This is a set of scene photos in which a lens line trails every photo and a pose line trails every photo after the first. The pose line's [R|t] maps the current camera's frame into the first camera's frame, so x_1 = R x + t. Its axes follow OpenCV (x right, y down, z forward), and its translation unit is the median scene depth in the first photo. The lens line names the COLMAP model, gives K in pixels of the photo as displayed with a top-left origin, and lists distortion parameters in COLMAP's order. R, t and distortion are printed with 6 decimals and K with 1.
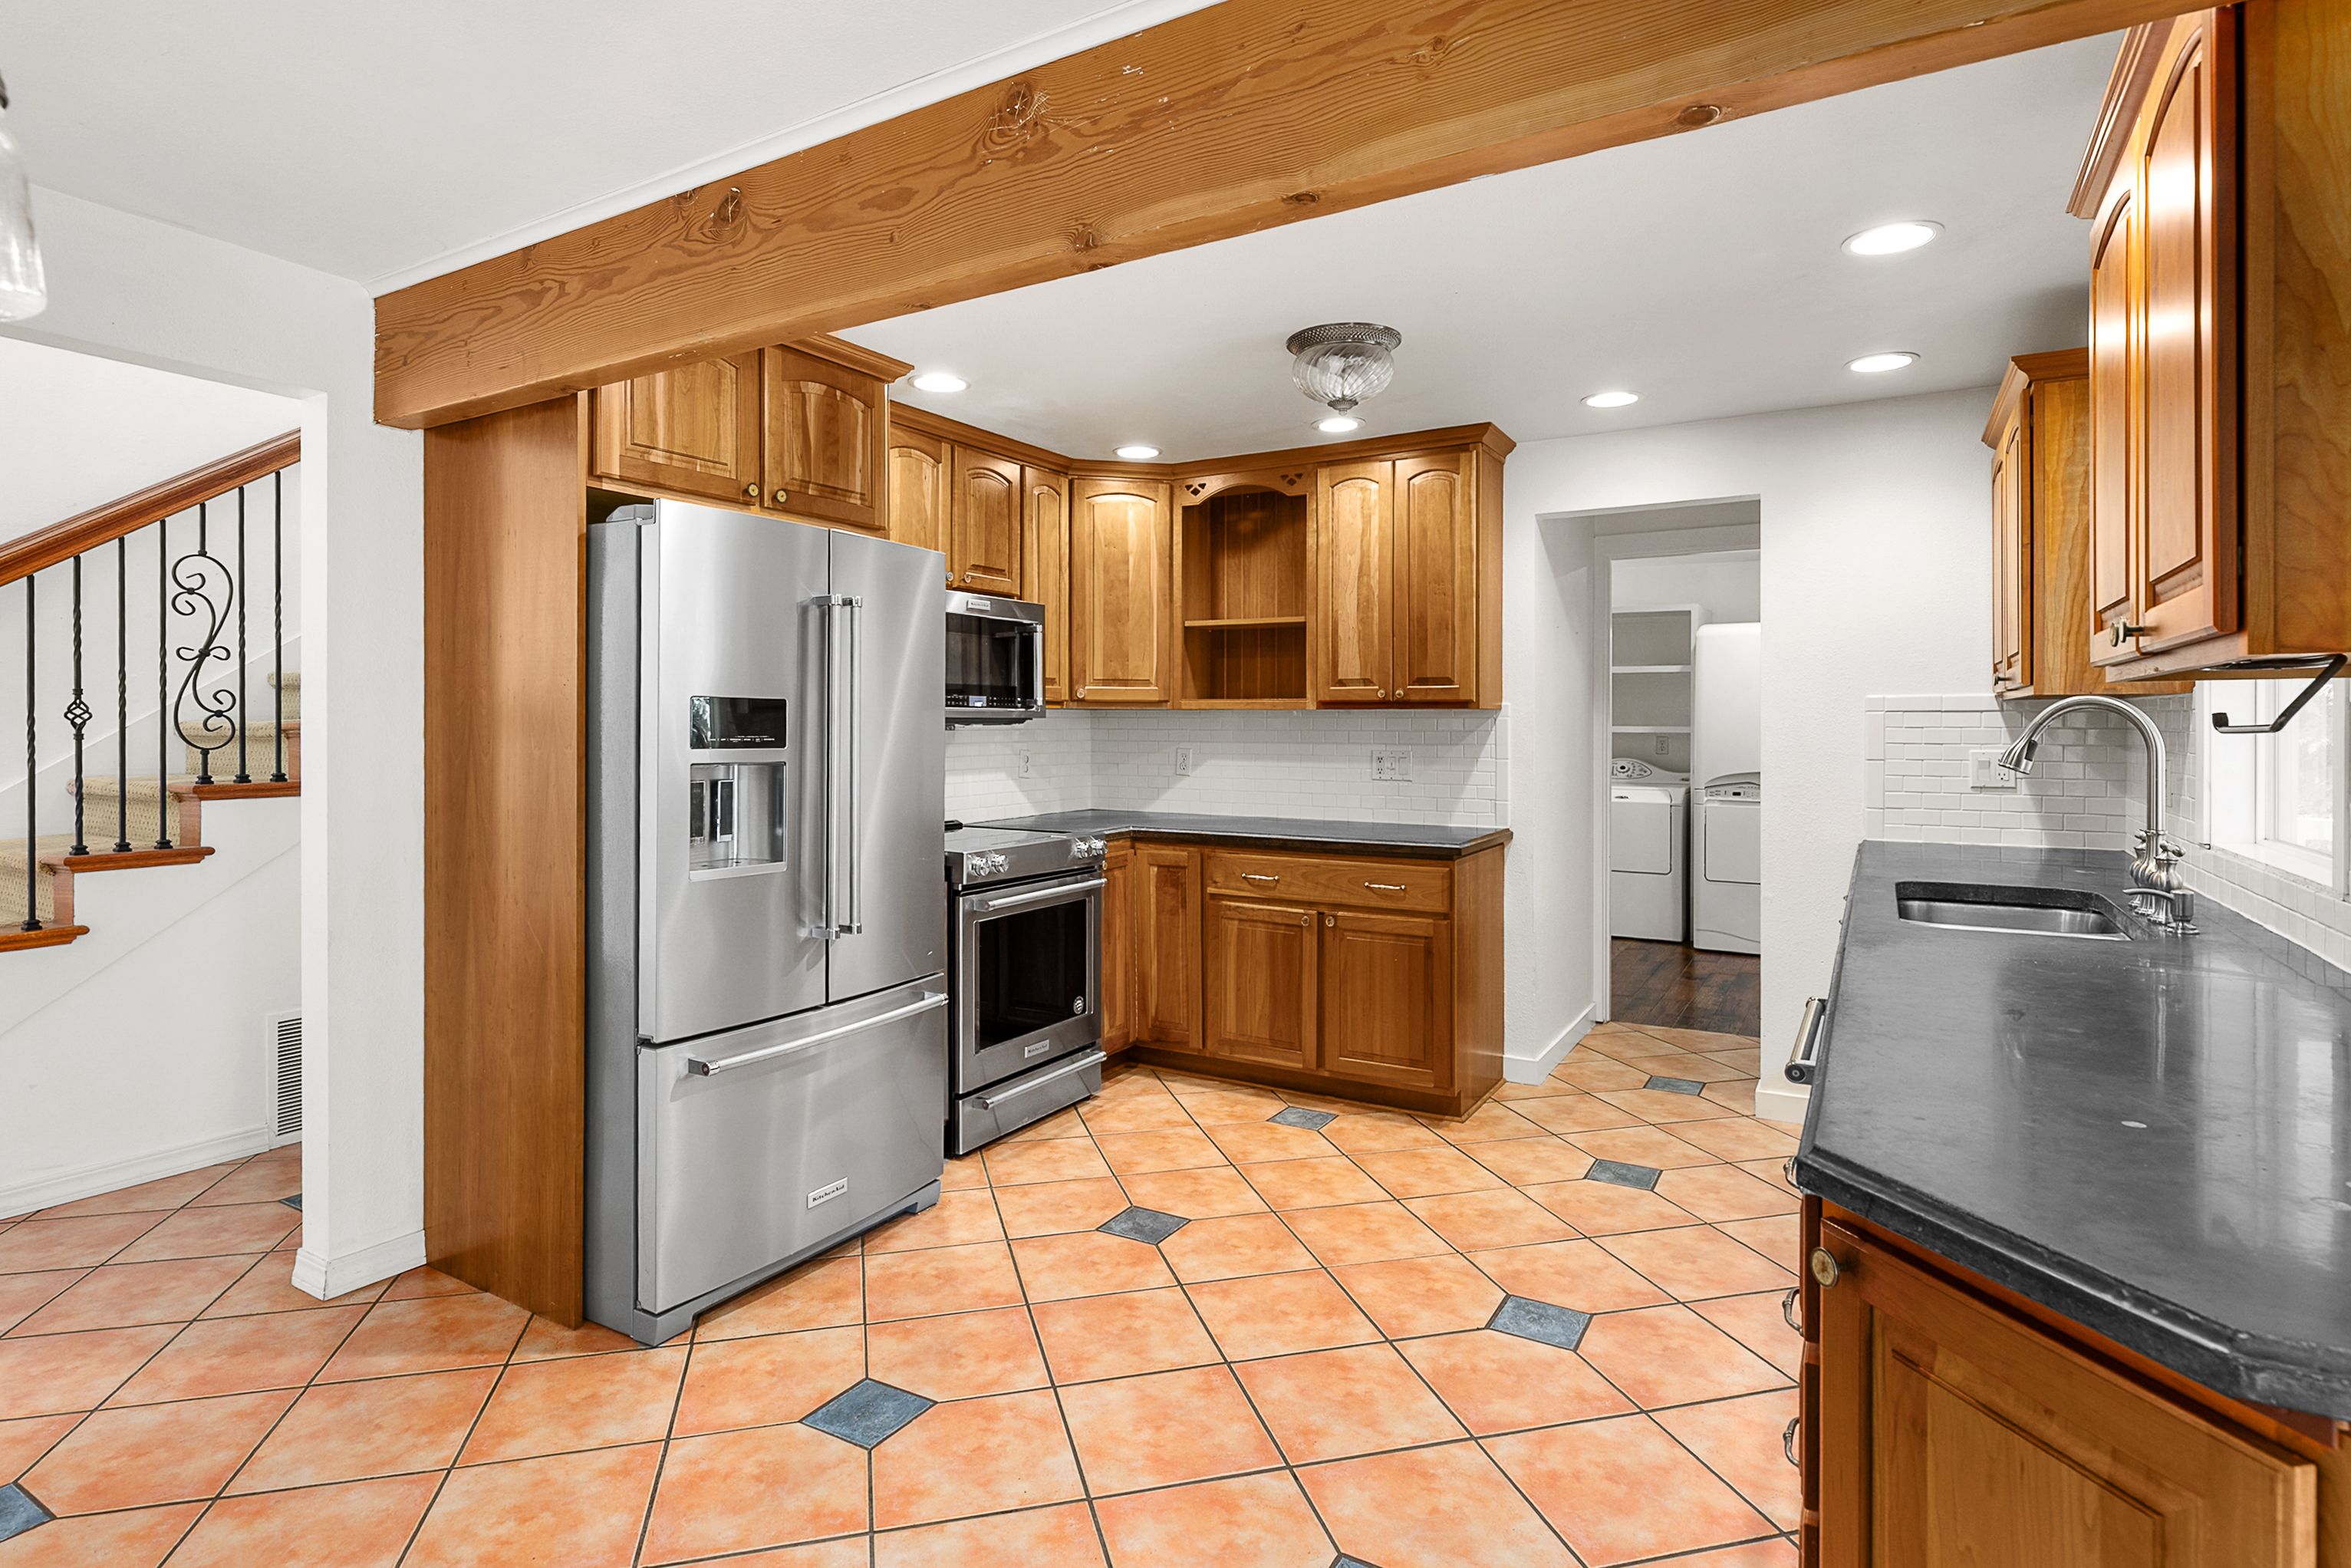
lens RADIAL K [[1213.5, 0, 1168.4], [0, 1213.5, 727.8], [0, 0, 1]] dist [0.000862, -0.000087]
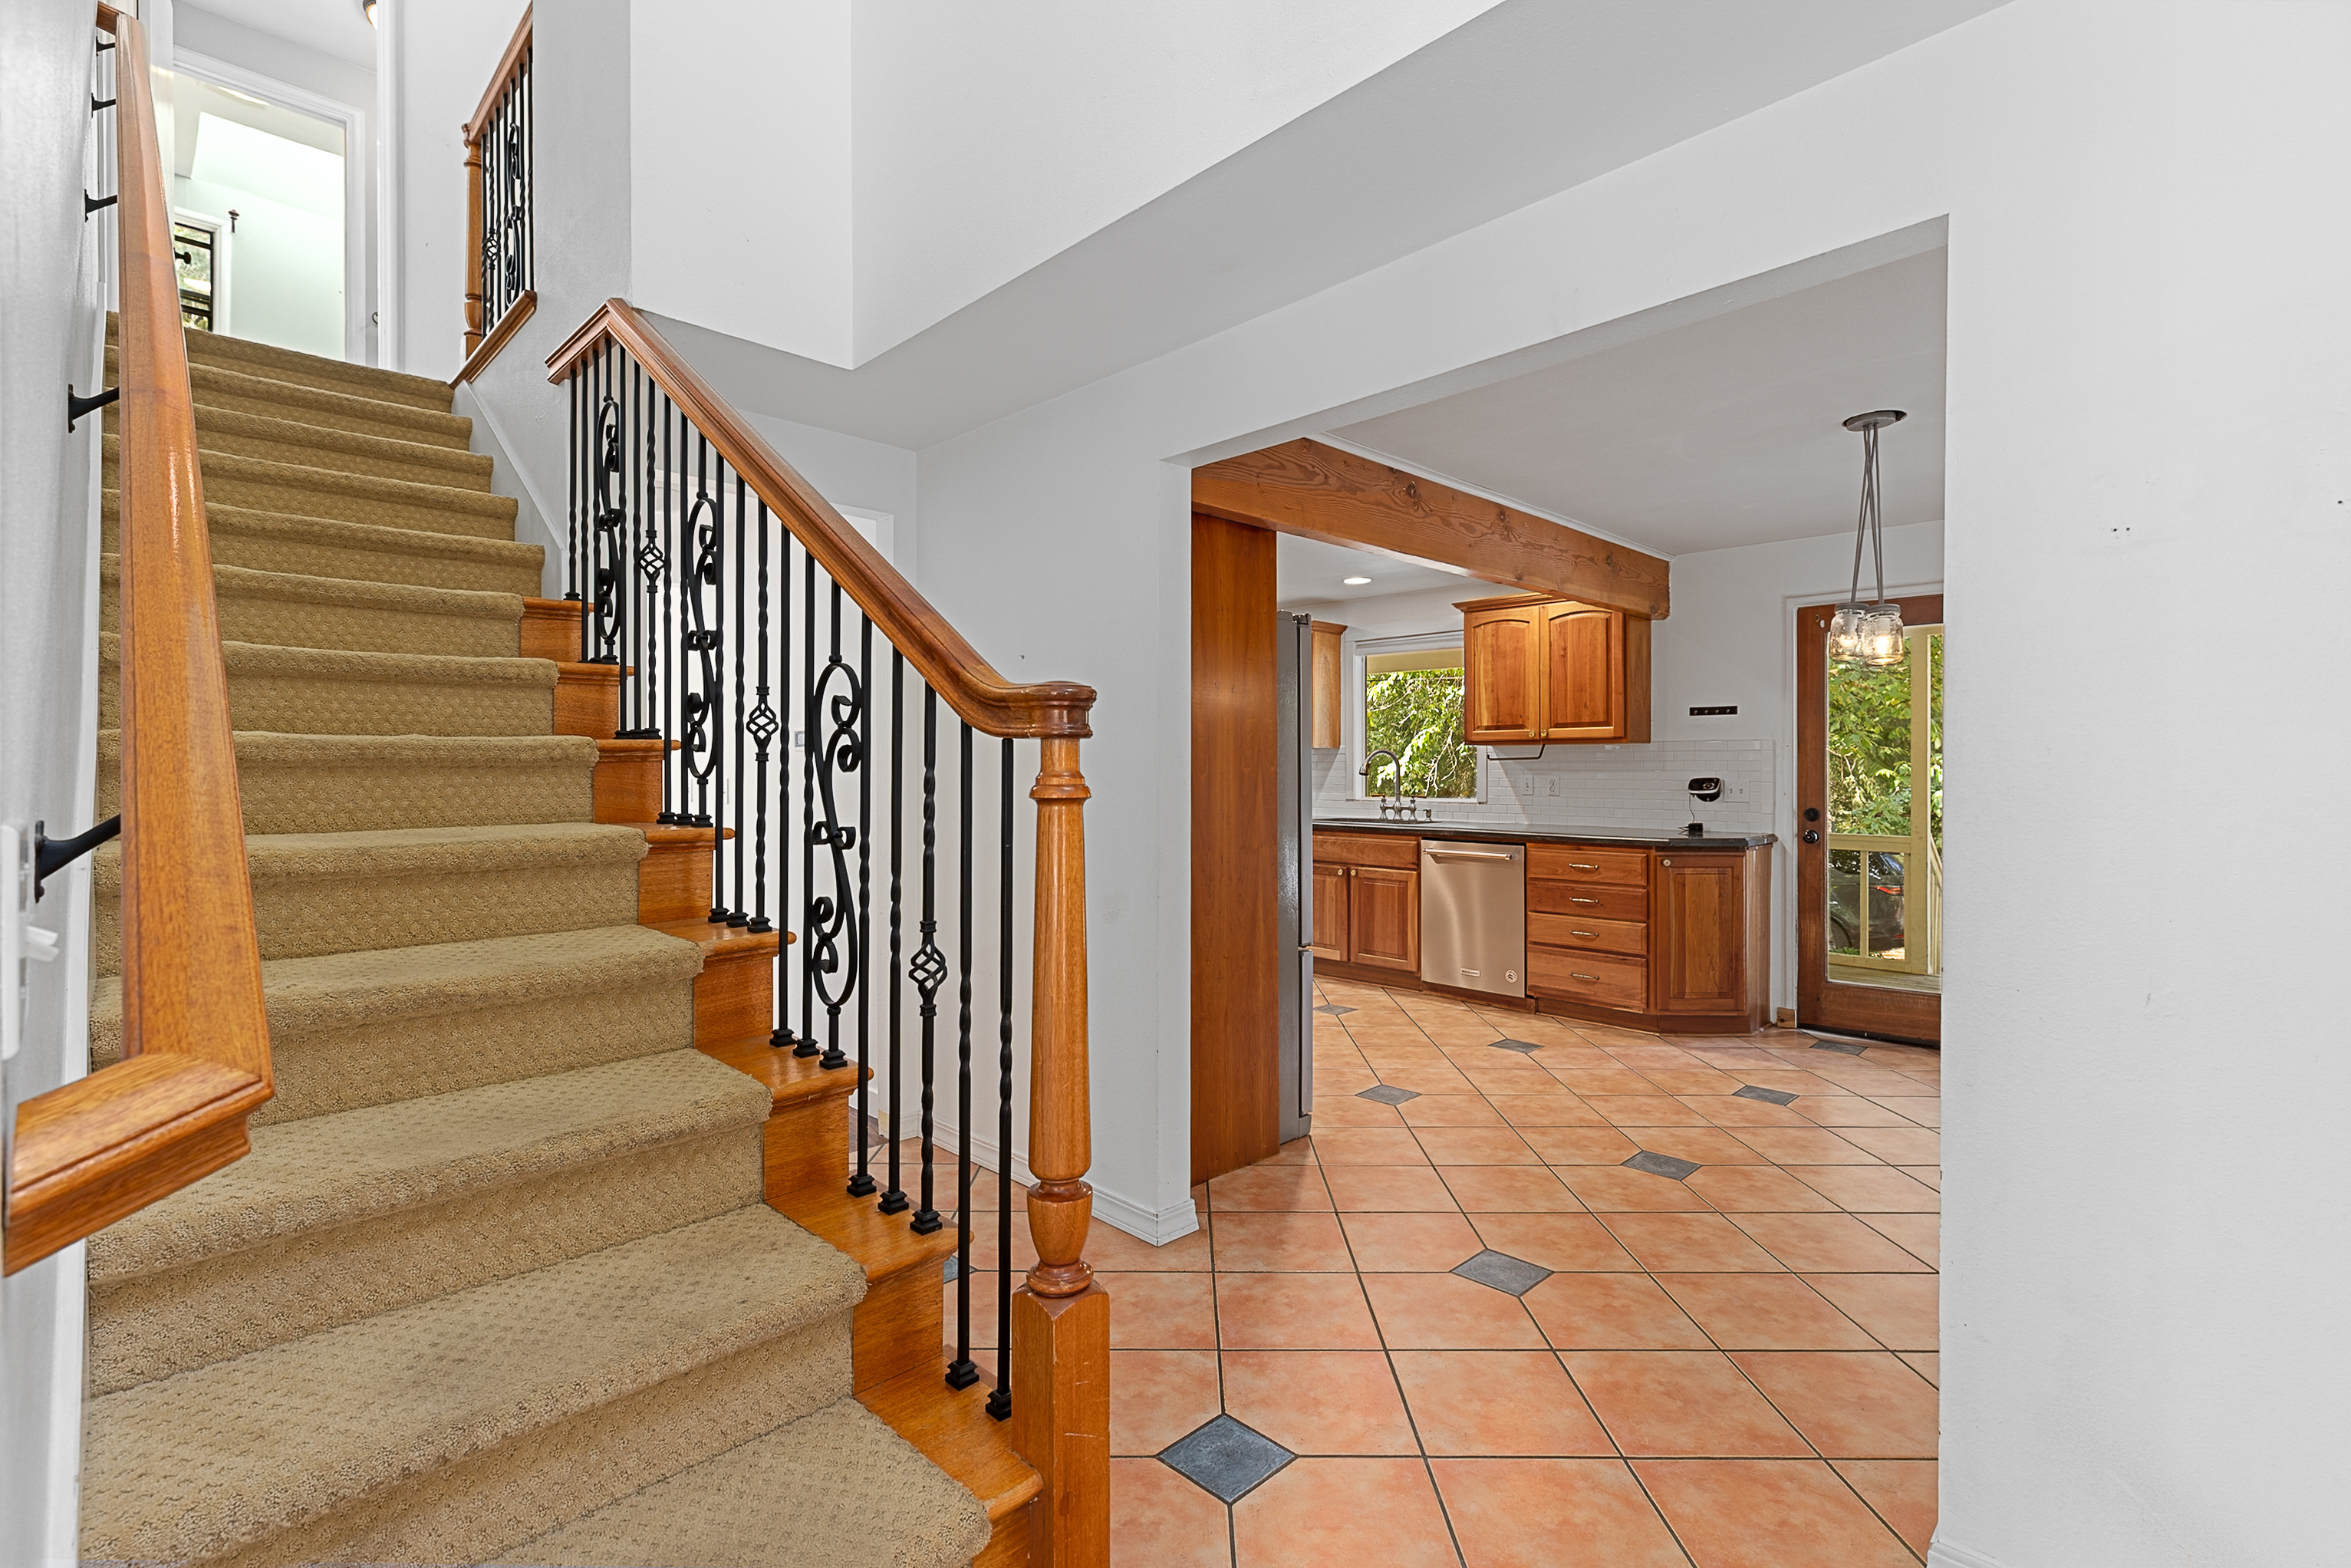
lens RADIAL K [[1049.6, 0, 1176.3], [0, 1049.6, 775.6], [0, 0, 1]] dist [0.001137, 0.000051]
pose [[0.252027, -0.008013, 0.967687, -1.634001], [0.003509, 0.999967, 0.007366, 0.015840], [-0.967714, 0.001539, 0.252046, 0.729641]]
